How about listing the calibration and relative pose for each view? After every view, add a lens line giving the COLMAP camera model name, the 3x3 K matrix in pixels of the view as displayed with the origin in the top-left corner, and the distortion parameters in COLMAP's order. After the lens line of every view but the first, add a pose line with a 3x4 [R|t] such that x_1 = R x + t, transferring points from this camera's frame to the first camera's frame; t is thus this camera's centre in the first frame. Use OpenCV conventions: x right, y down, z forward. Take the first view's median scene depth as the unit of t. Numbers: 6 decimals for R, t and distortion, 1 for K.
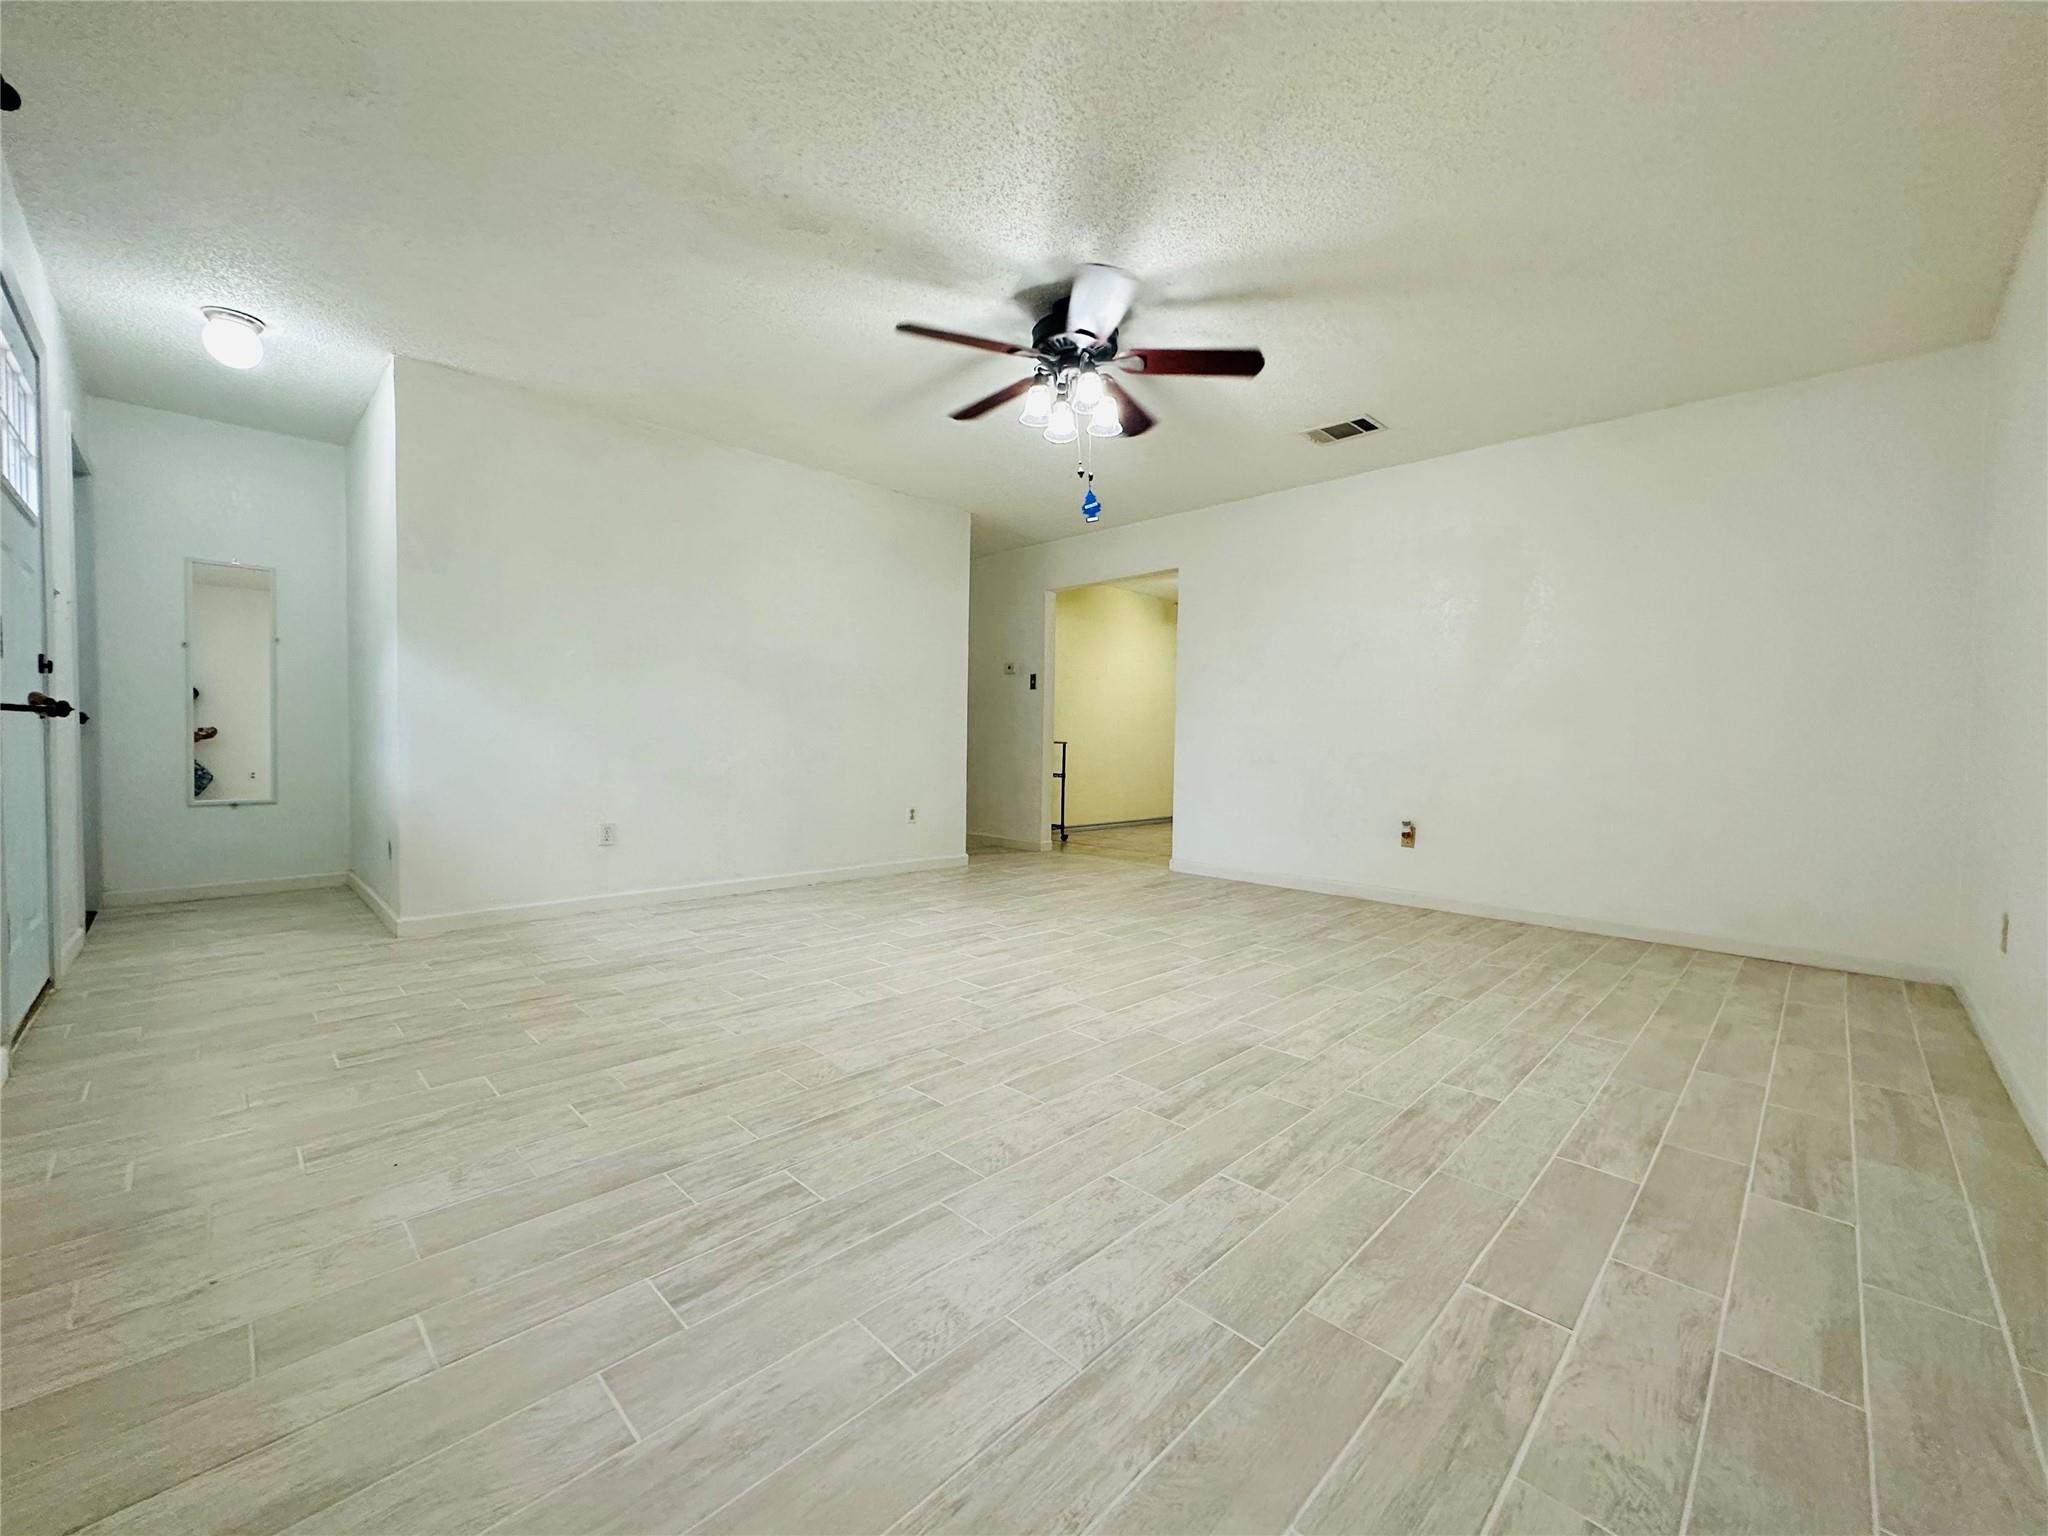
lens RADIAL K [[818.6, 0, 1025.9], [0, 818.6, 774.1], [0, 0, 1]] dist [-0.004403, 0.000660]
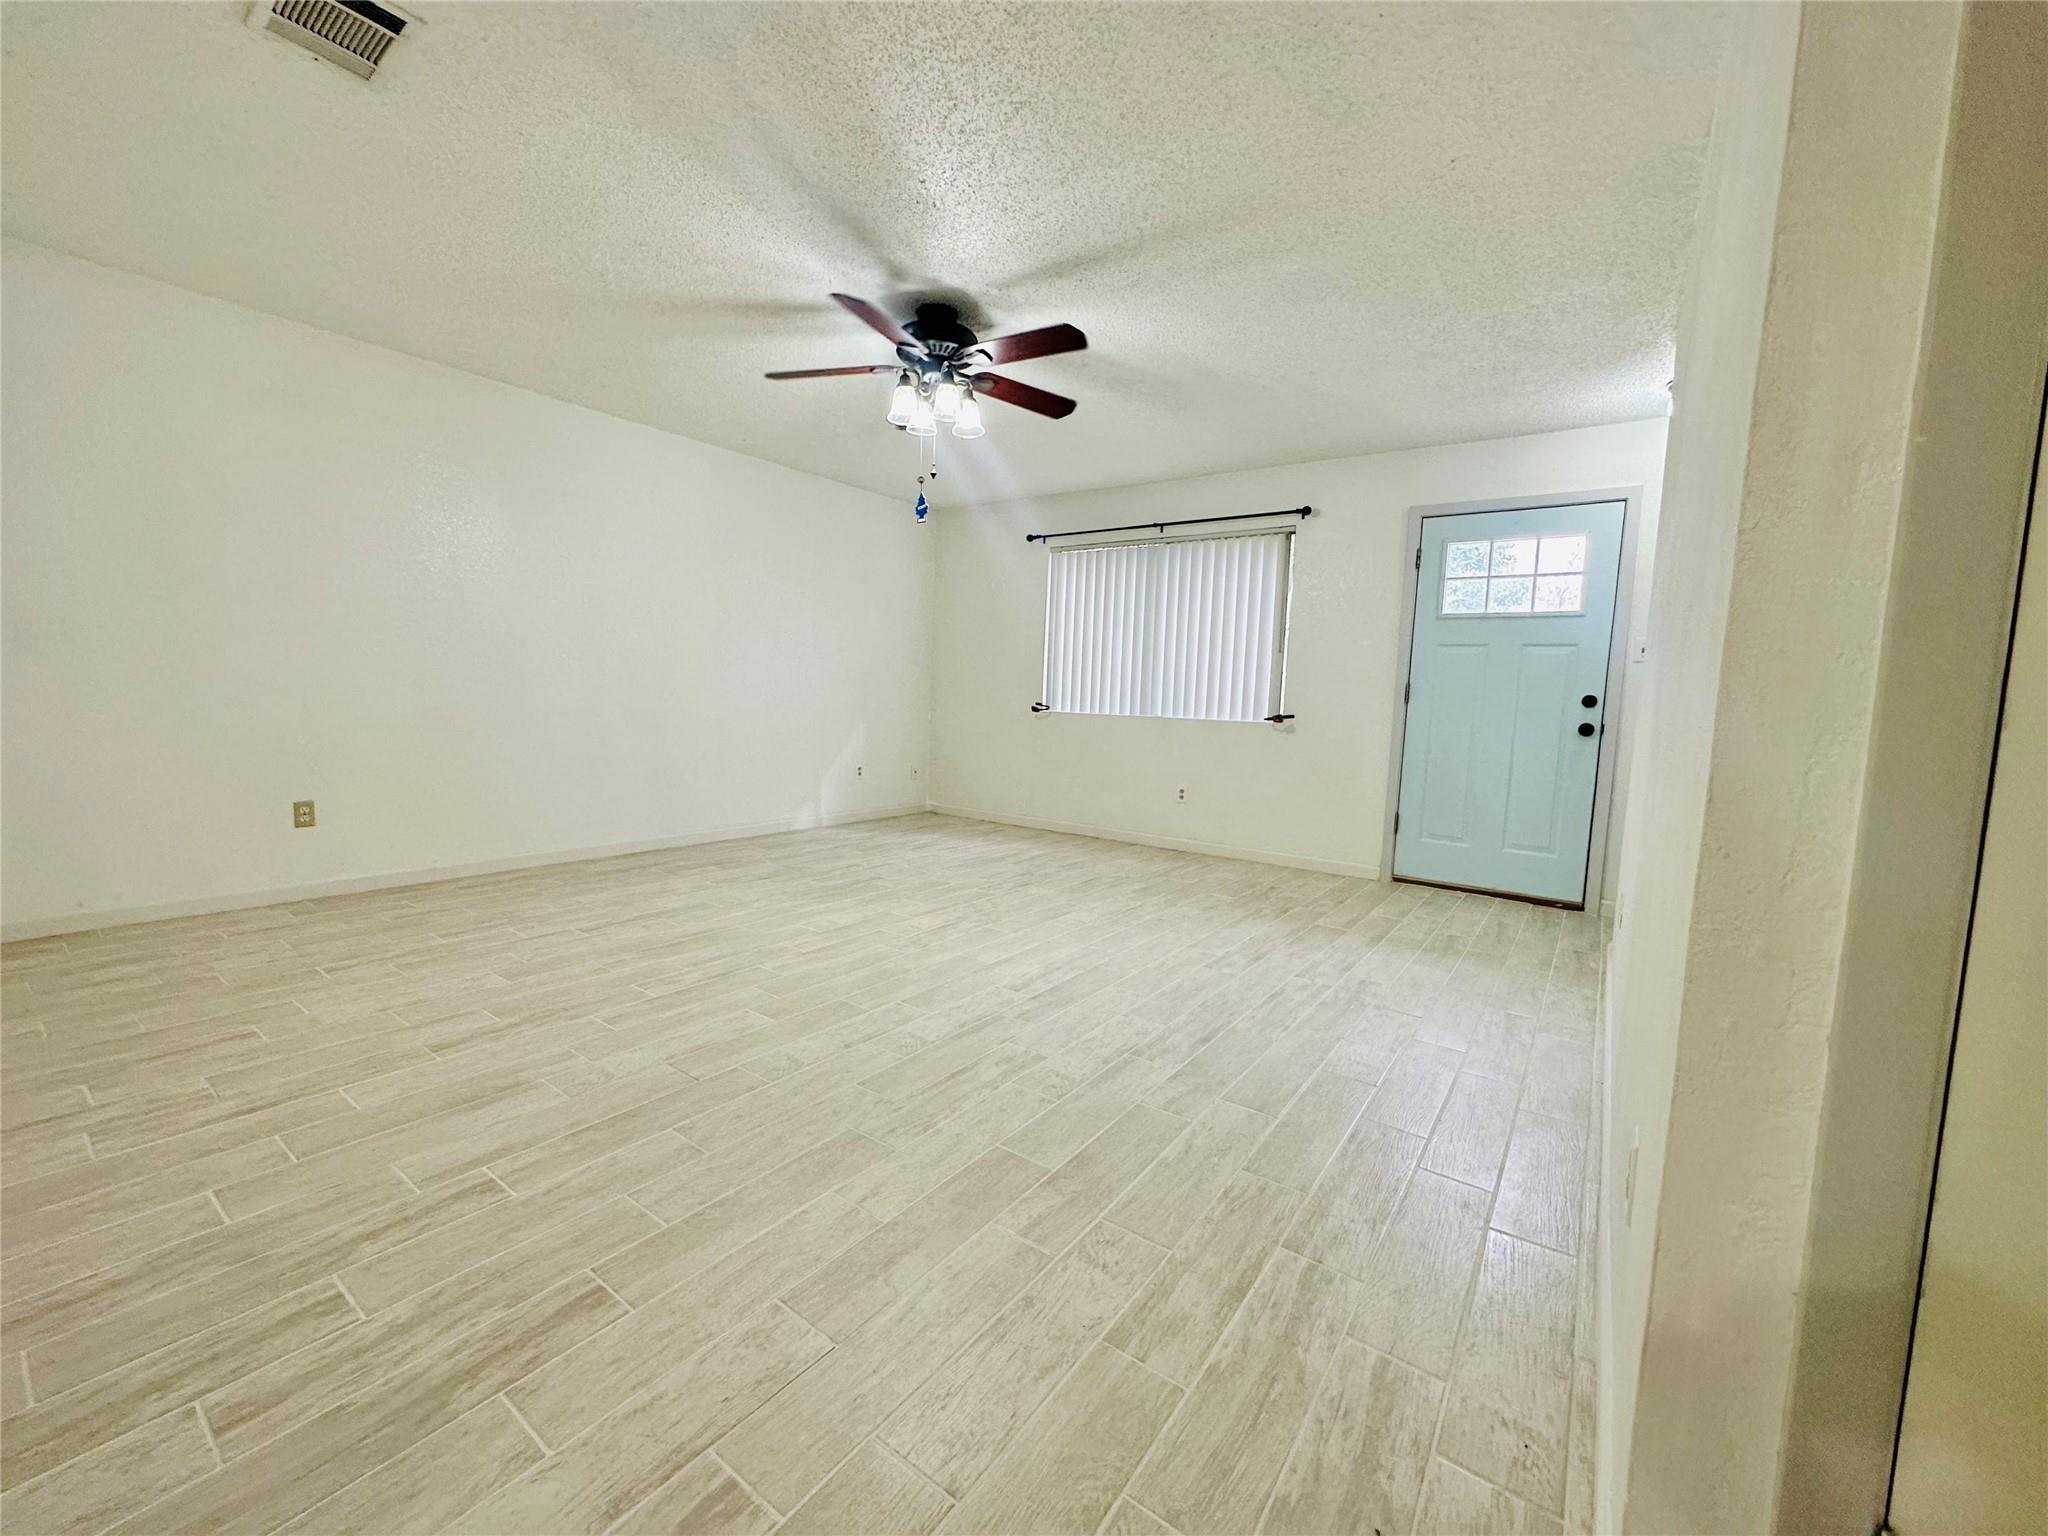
lens RADIAL K [[818.6, 0, 1028.7], [0, 818.6, 773.4], [0, 0, 1]] dist [-0.004403, 0.000660]
pose [[-0.986126, -0.037189, -0.161776, 0.099656], [-0.059266, 0.989227, 0.133859, -0.140210], [0.155055, 0.141590, -0.977707, 2.289190]]
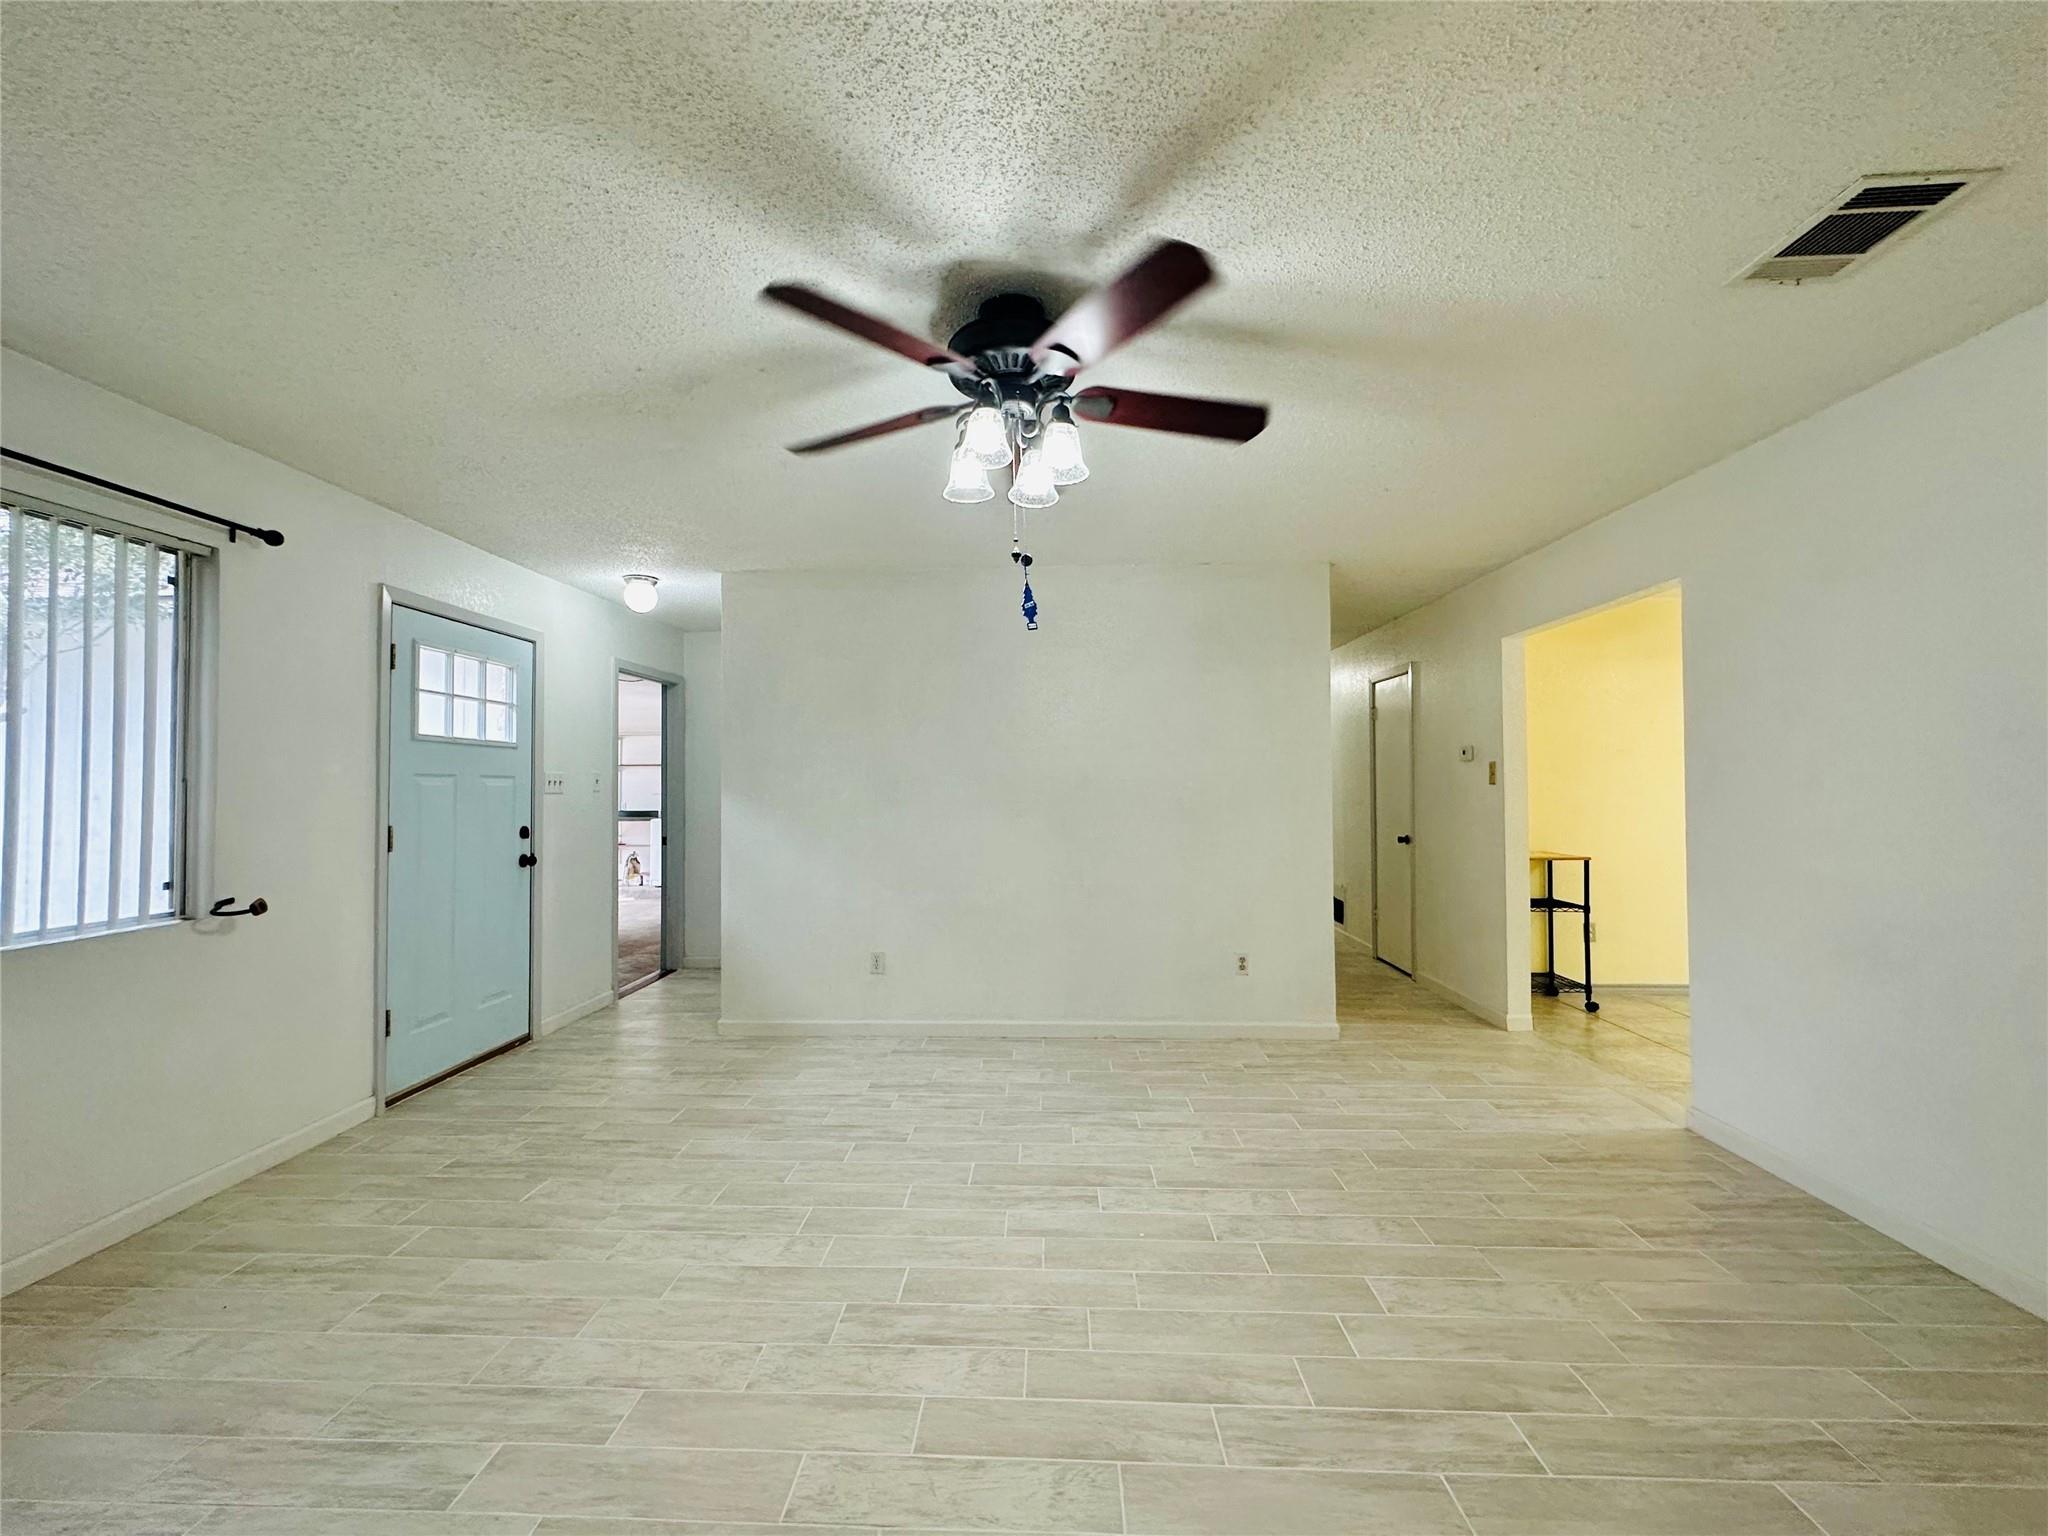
lens RADIAL K [[818.6, 0, 1020.4], [0, 818.6, 771.7], [0, 0, 1]] dist [-0.004403, 0.000660]
pose [[0.673069, -0.034758, -0.738762, 0.590365], [-0.012400, 0.998224, -0.058262, -0.166259], [0.739476, 0.048375, 0.671443, 0.609869]]
